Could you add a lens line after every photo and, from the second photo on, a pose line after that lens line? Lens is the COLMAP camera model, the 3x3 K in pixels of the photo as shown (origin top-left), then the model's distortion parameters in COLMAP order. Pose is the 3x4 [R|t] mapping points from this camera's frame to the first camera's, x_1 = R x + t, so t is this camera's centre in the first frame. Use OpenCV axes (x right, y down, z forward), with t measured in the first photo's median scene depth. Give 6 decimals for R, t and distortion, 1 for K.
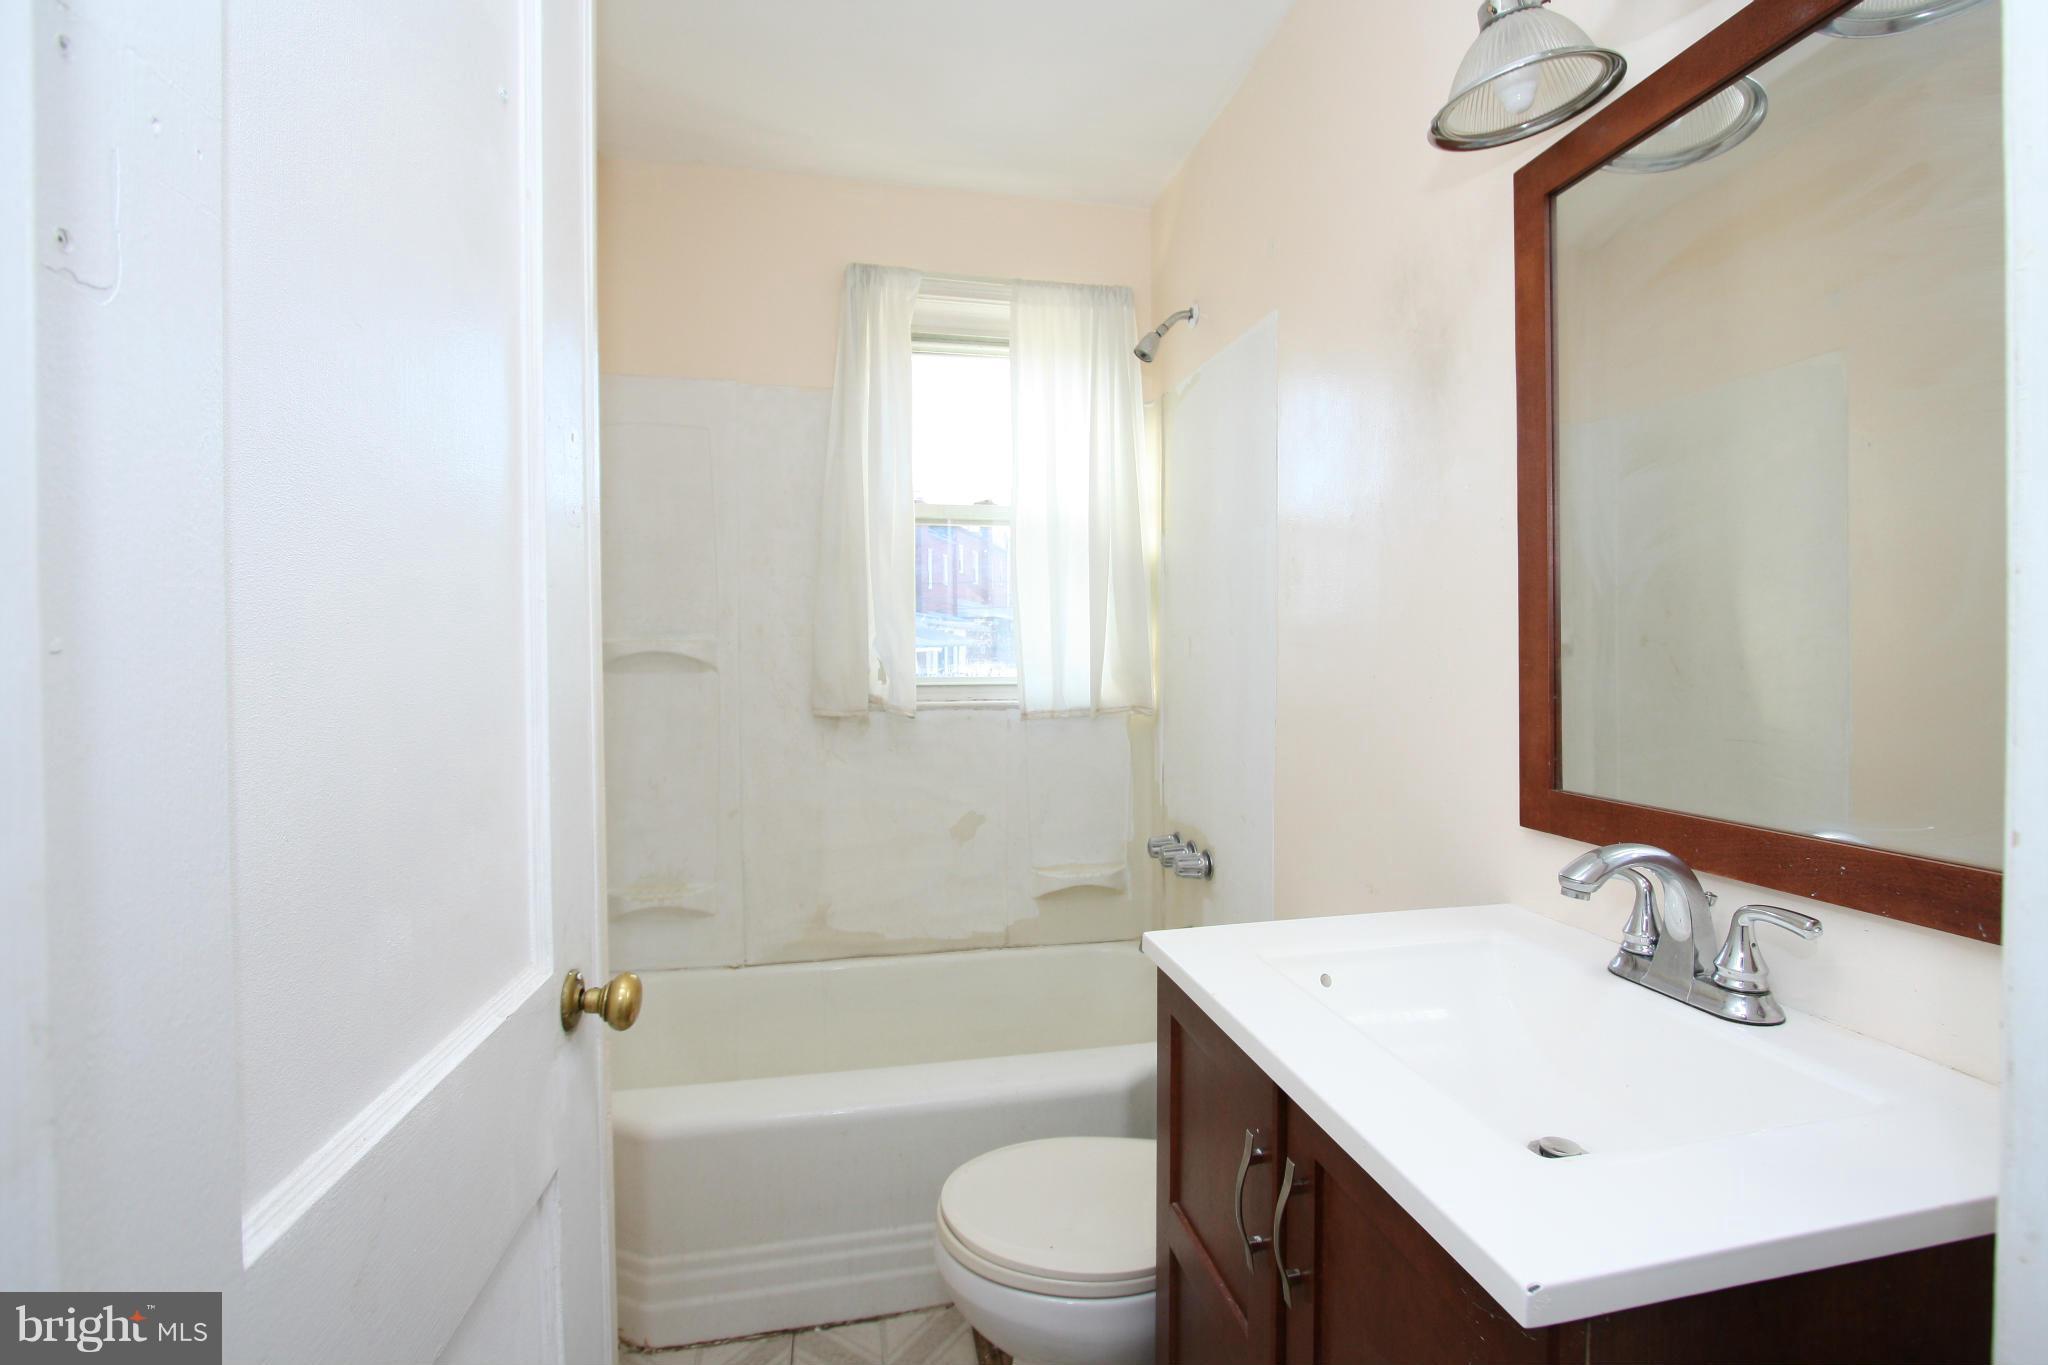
lens RADIAL K [[949.2, 0, 1046.4], [0, 949.2, 676.8], [0, 0, 1]] dist [-0.016605, 0.001437]
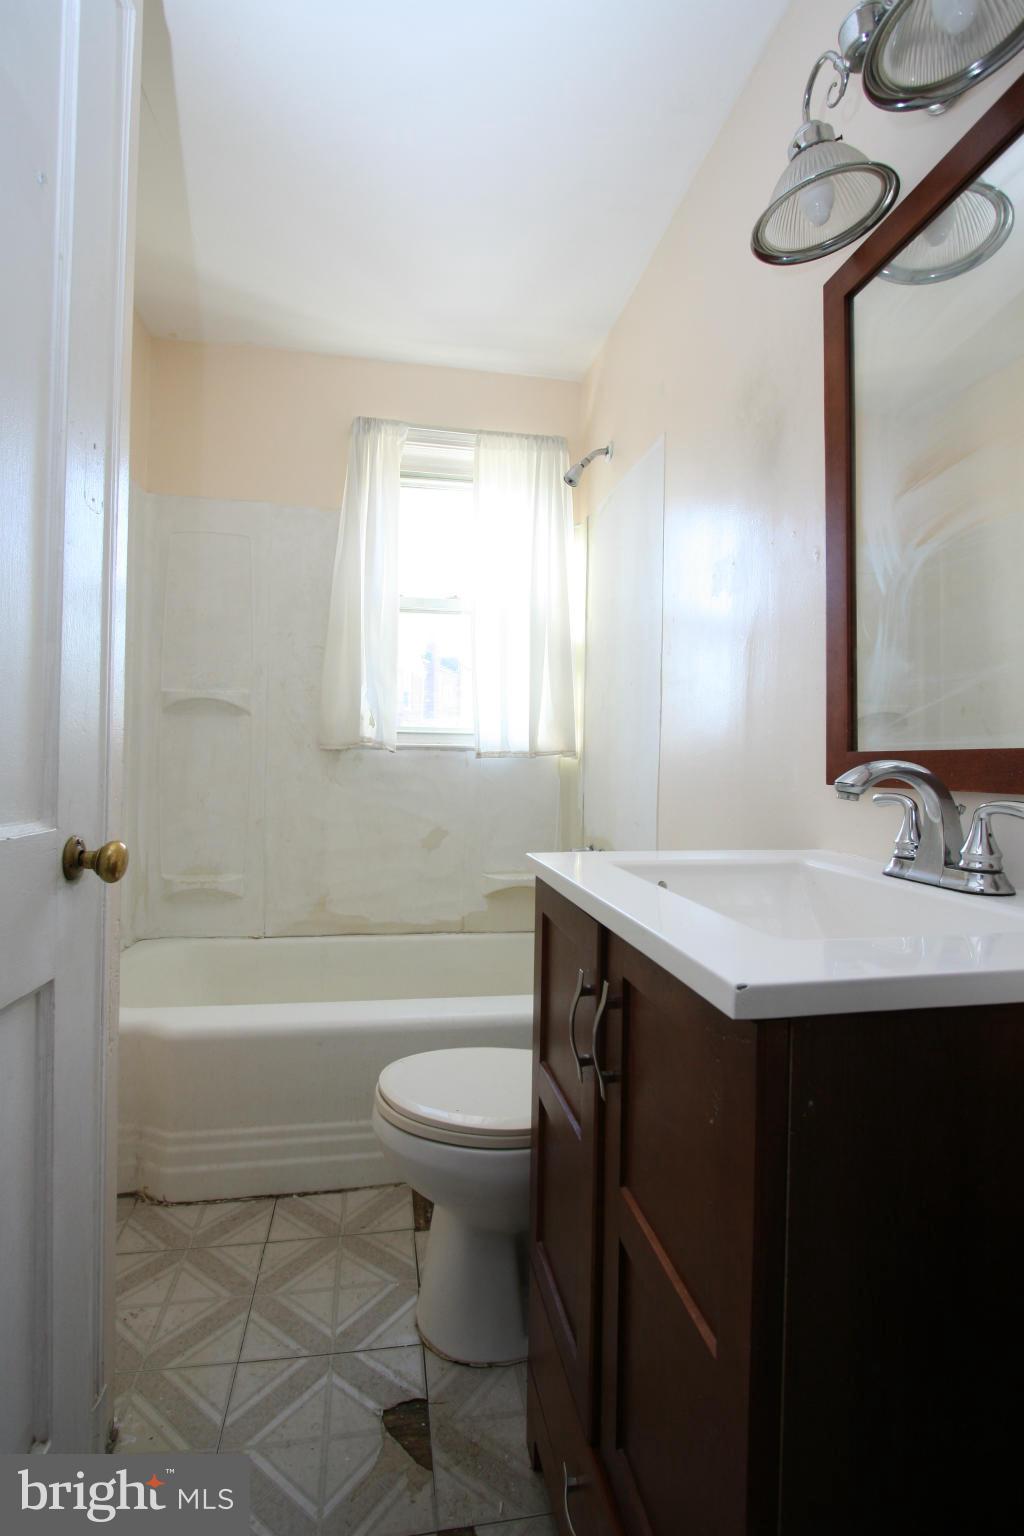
lens RADIAL K [[711.9, 0, 500.3], [0, 711.9, 767.1], [0, 0, 1]] dist [-0.016605, 0.001437]
pose [[0.998714, 0.019350, -0.046861, 0.075314], [-0.020895, 0.999246, -0.032716, 0.125174], [0.046192, 0.033653, 0.998366, 0.015332]]
